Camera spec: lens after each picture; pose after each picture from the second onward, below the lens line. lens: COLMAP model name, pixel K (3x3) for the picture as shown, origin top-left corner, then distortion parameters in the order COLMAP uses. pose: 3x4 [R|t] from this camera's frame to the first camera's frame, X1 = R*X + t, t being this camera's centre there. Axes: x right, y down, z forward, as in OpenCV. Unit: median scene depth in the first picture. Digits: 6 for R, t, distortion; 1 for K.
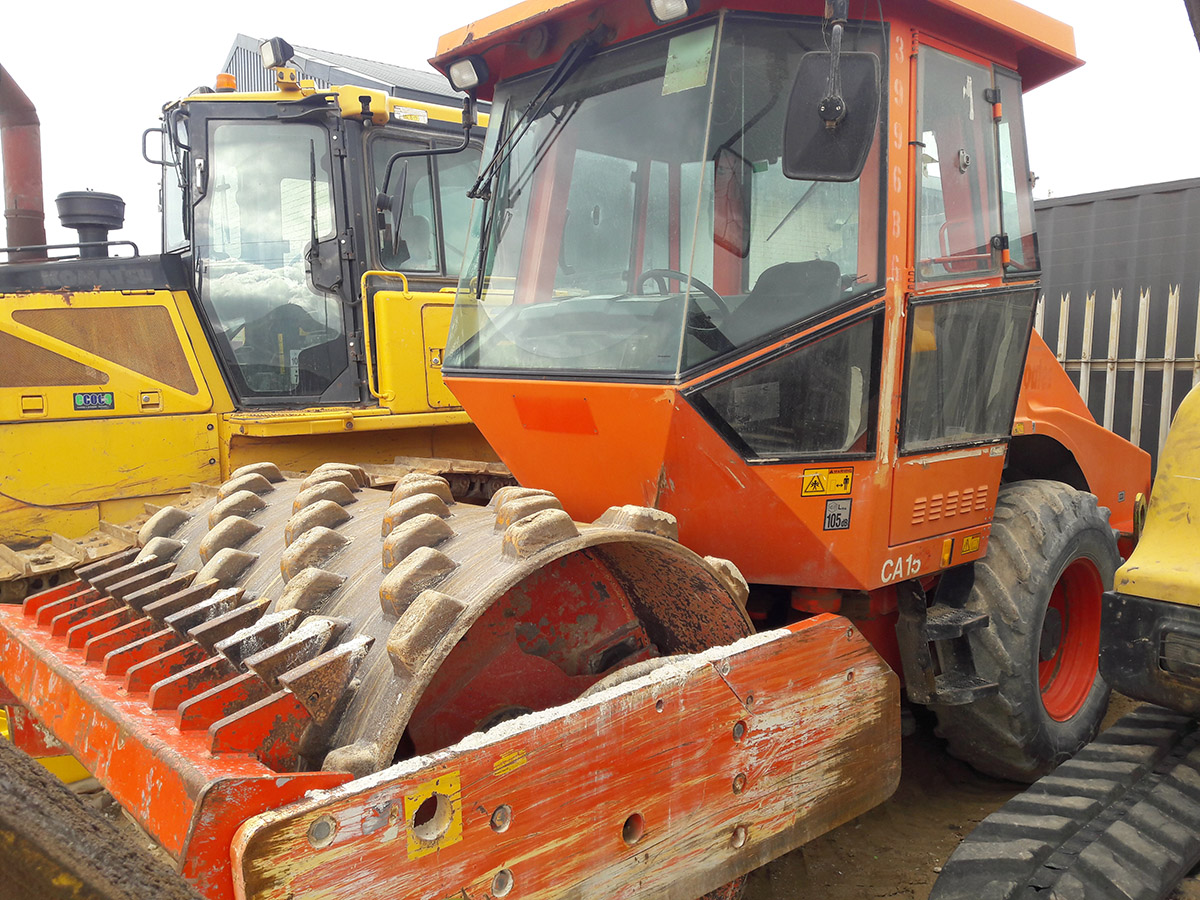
lens RADIAL K [[980.2, 0, 599.7], [0, 980.2, 456.8], [0, 0, 1]] dist [0.056827, -0.016768]
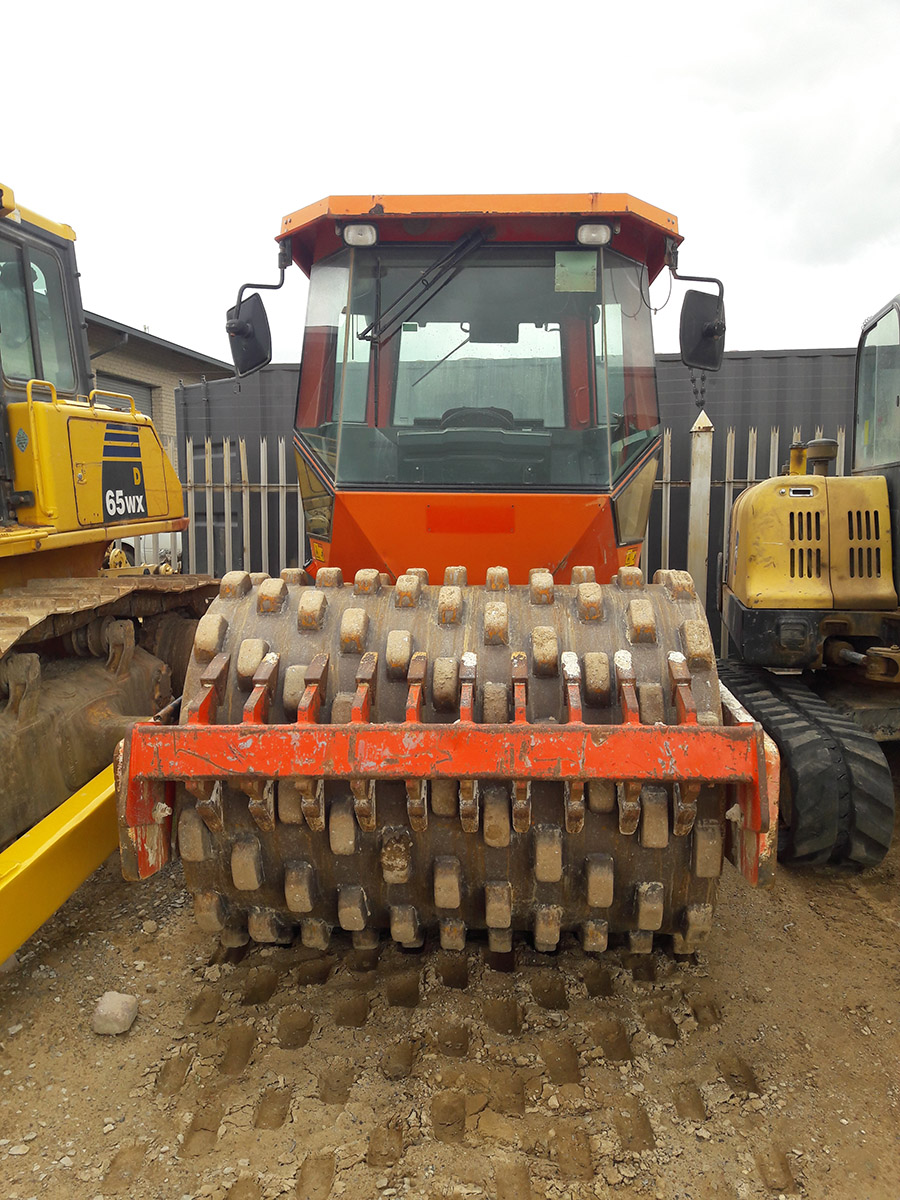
lens RADIAL K [[980.2, 0, 451.5], [0, 980.2, 591.5], [0, 0, 1]] dist [0.056827, -0.016768]
pose [[0.714737, -0.072626, 0.695612, -1.102050], [0.064816, 0.997192, 0.037514, 0.003407], [-0.696383, 0.018274, 0.717438, 0.096485]]
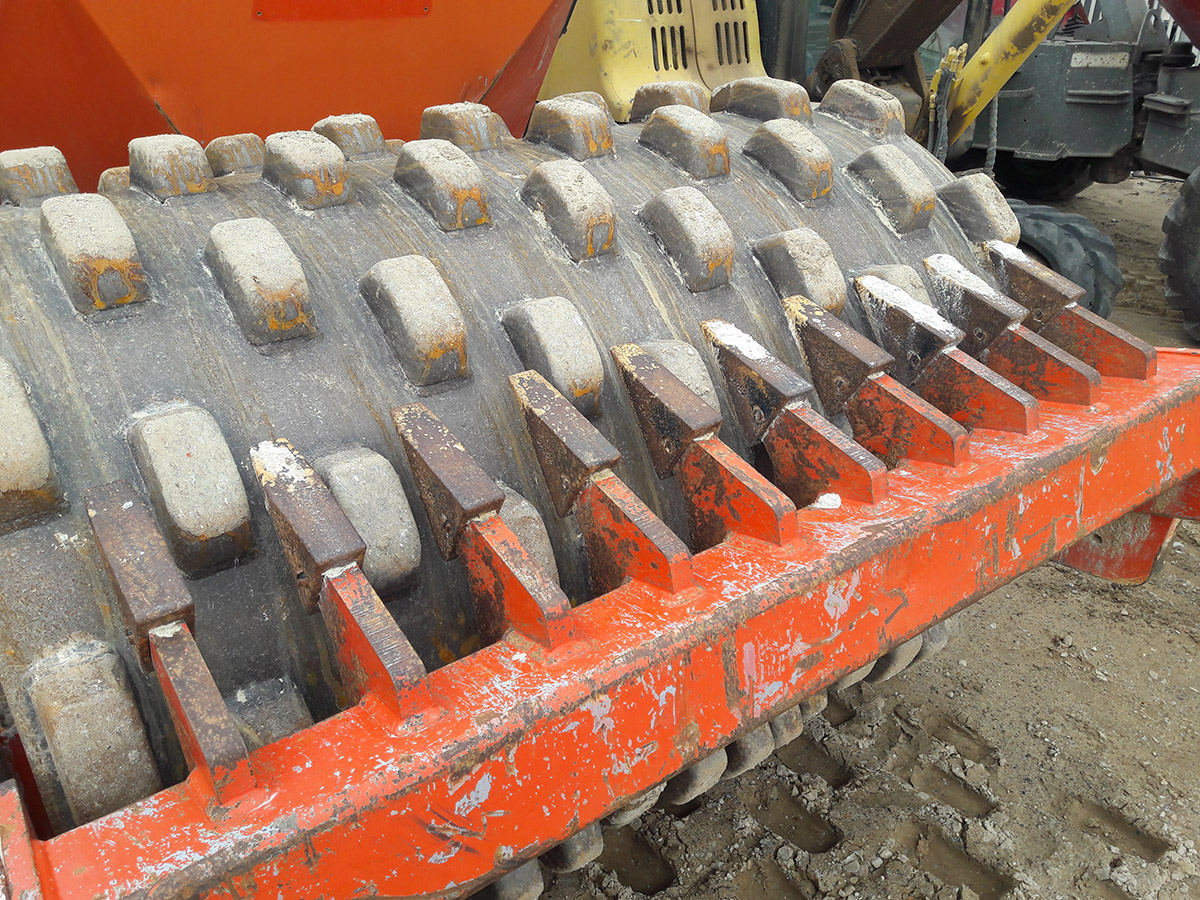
lens RADIAL K [[980.2, 0, 600.2], [0, 980.2, 456.3], [0, 0, 1]] dist [0.056827, -0.016768]
pose [[0.112225, -0.451487, 0.885192, -0.796021], [0.093654, 0.891660, 0.442912, -0.046036], [-0.989260, 0.033196, 0.142350, 0.858398]]
